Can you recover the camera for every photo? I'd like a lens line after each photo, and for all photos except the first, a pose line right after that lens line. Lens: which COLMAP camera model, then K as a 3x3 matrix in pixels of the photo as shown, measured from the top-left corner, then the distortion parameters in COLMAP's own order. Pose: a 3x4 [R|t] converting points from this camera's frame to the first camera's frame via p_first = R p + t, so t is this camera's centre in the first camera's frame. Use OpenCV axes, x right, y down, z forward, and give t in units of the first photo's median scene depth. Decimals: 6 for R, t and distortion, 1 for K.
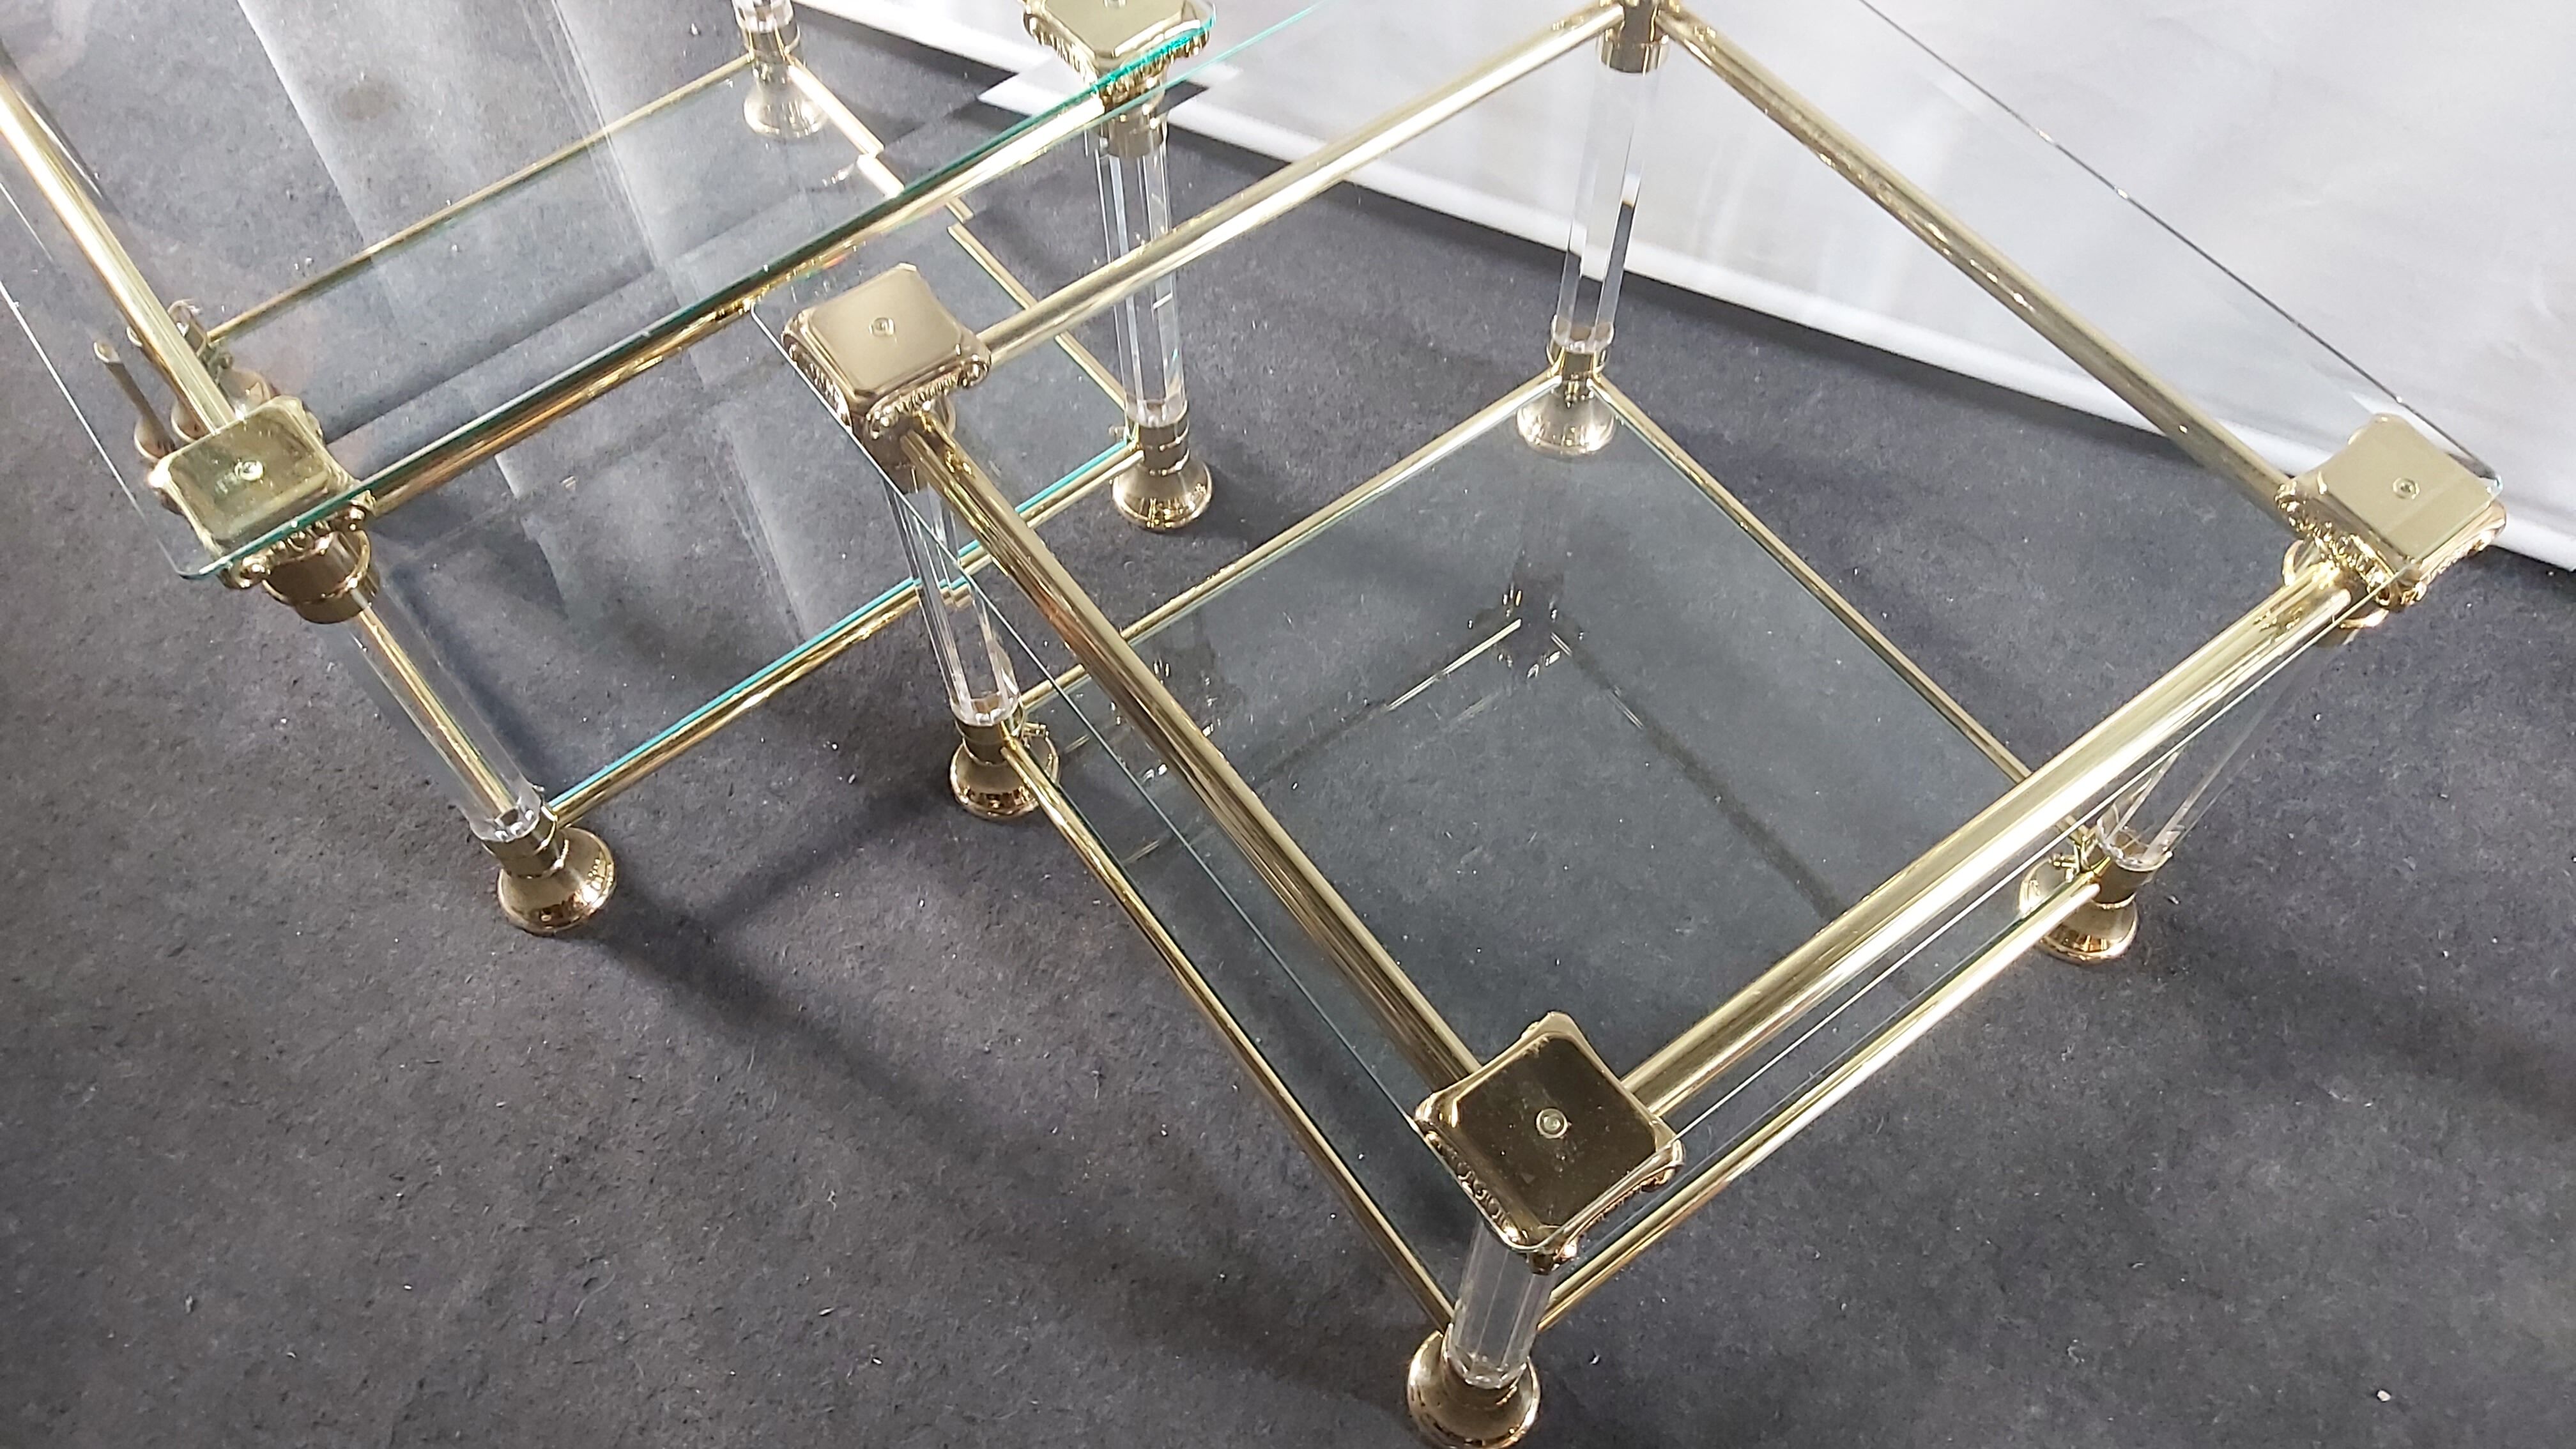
lens RADIAL K [[1964.6, 0, 1255.4], [0, 1964.6, 721.1], [0, 0, 1]] dist [0.098312, -0.182067]
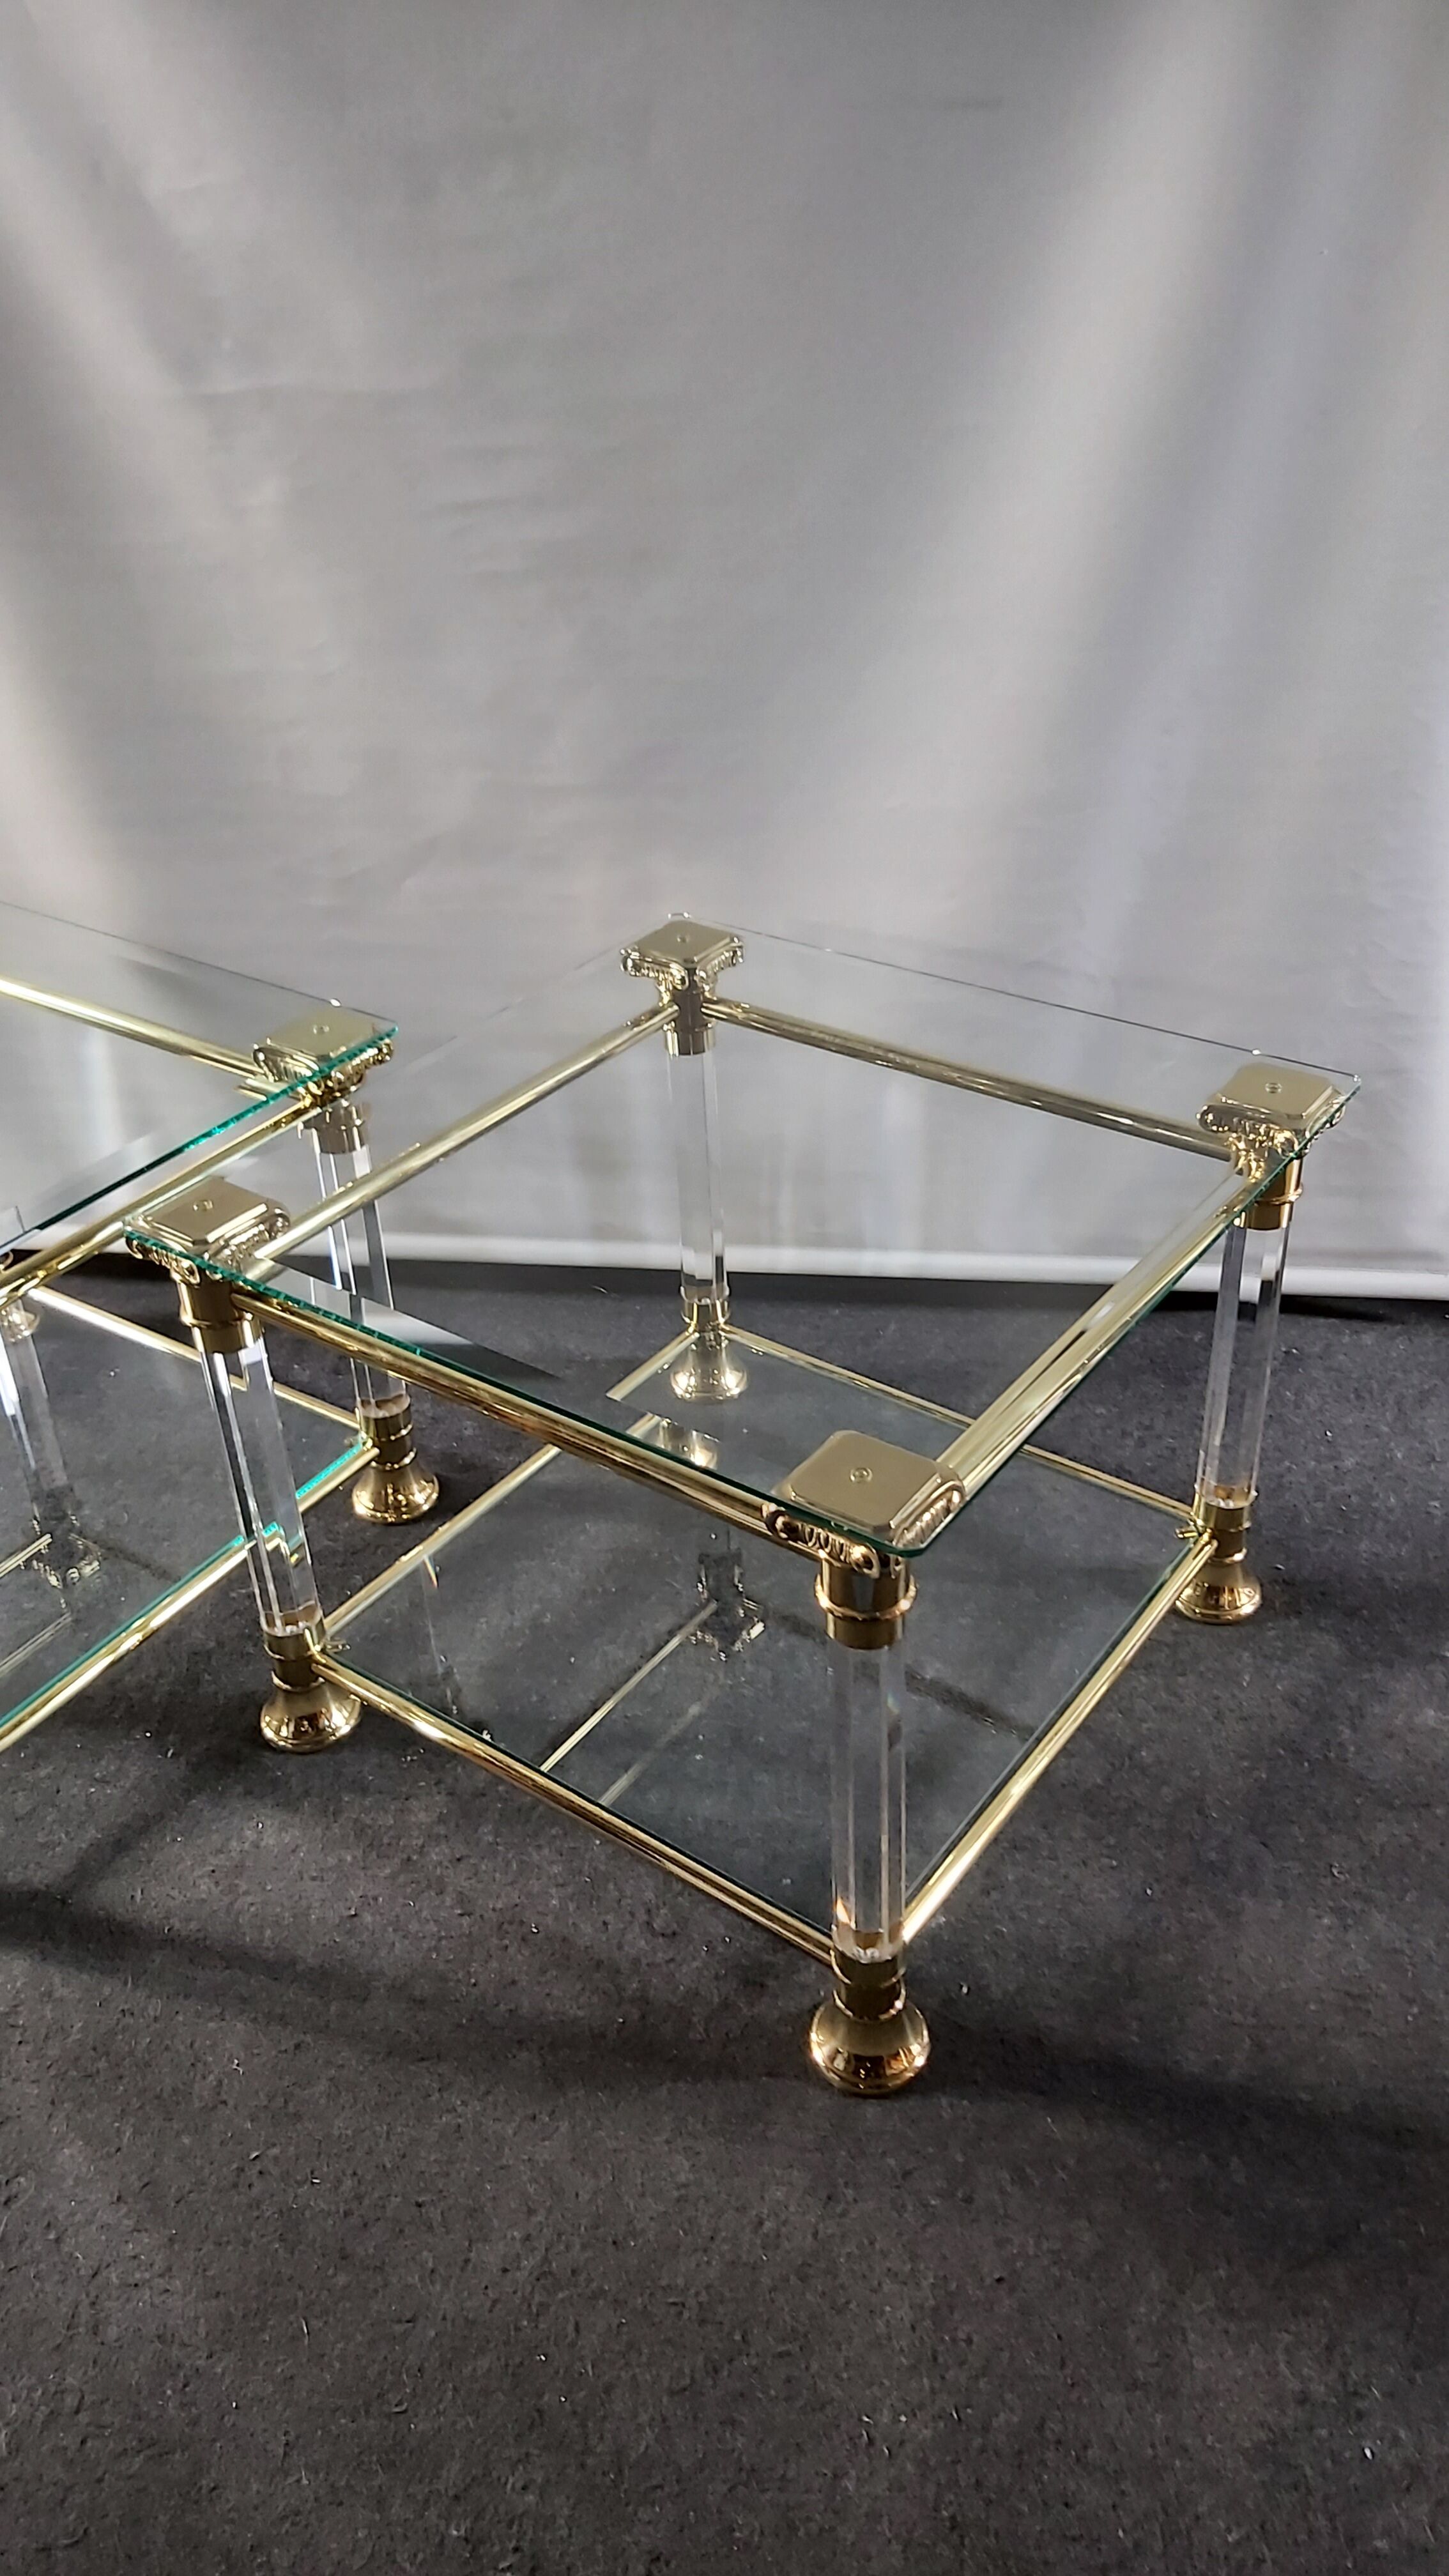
lens RADIAL K [[2013.0, 0, 732.1], [0, 2013.0, 1285.9], [0, 0, 1]] dist [0.094023, -0.178432]
pose [[0.953395, -0.179600, 0.242448, -0.143047], [0.270807, 0.863676, -0.425121, 0.388797], [-0.133044, 0.470965, 0.872061, -0.146550]]
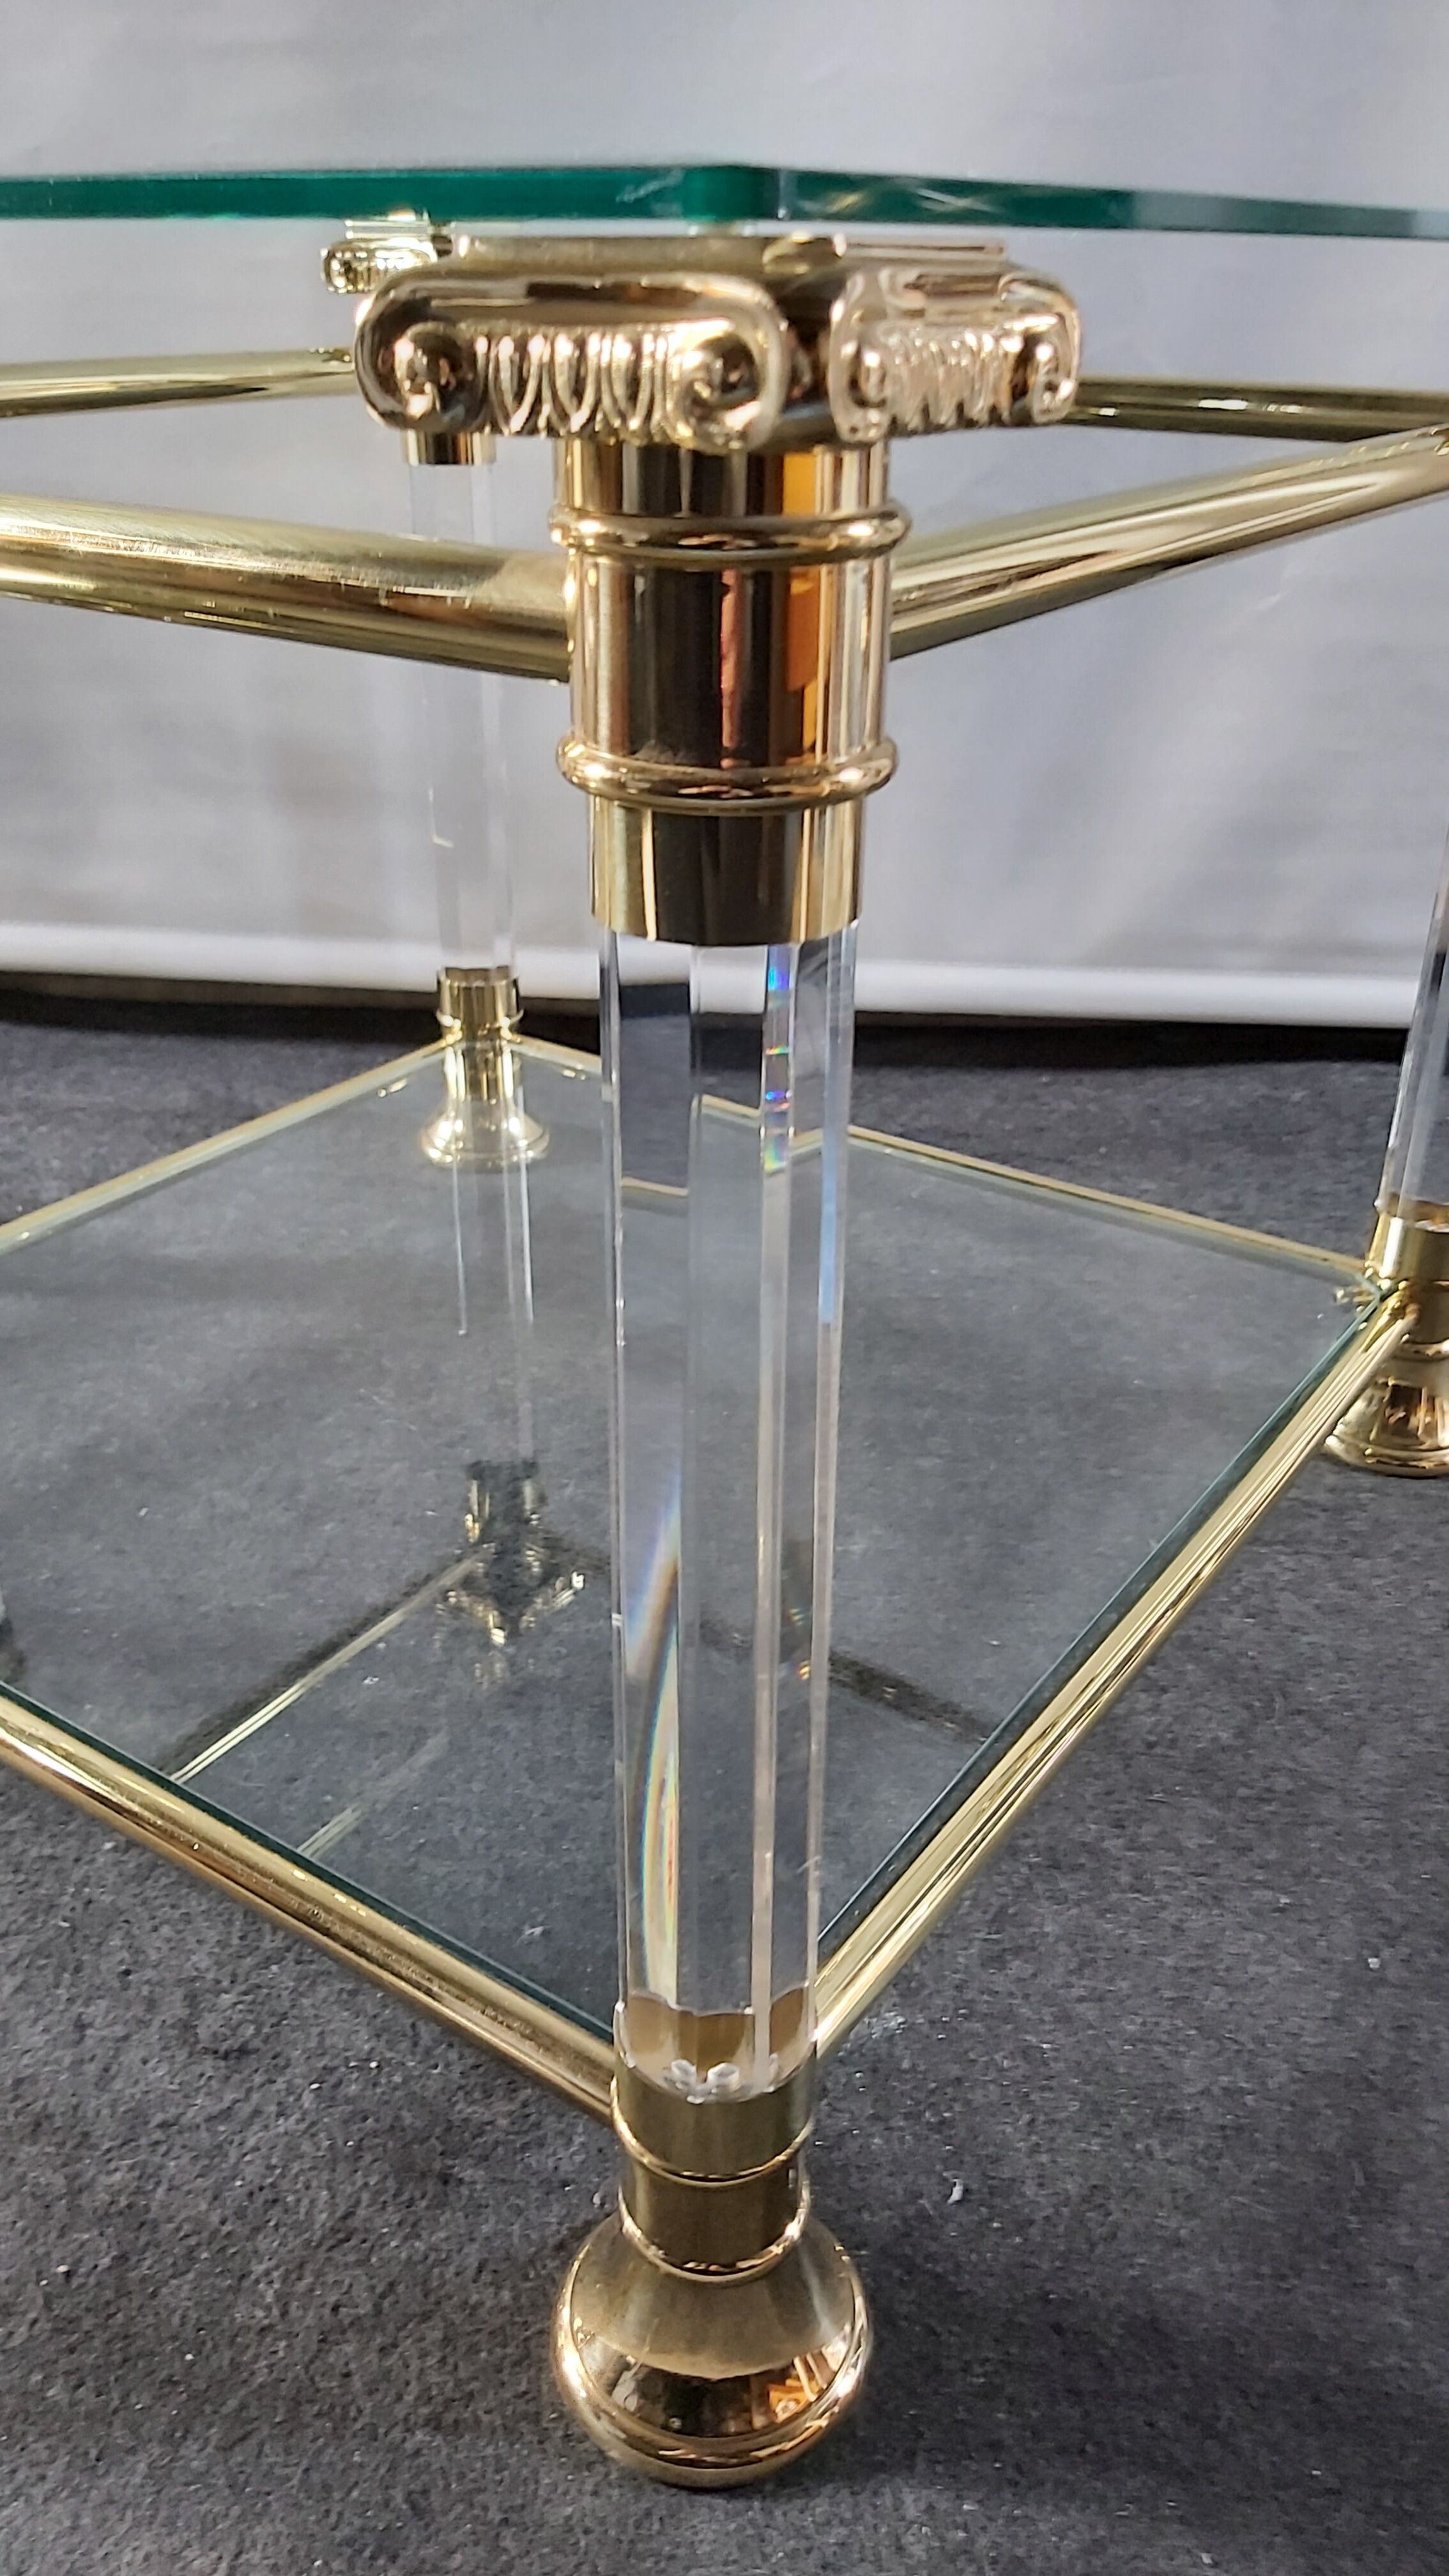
lens RADIAL K [[2002.4, 0, 724.5], [0, 2002.4, 1288.0], [0, 0, 1]] dist [0.090828, -0.164060]
pose [[0.943652, -0.126073, 0.305984, 0.009183], [0.271593, 0.823333, -0.498357, 0.331600], [-0.189097, 0.553379, 0.811180, 0.481684]]
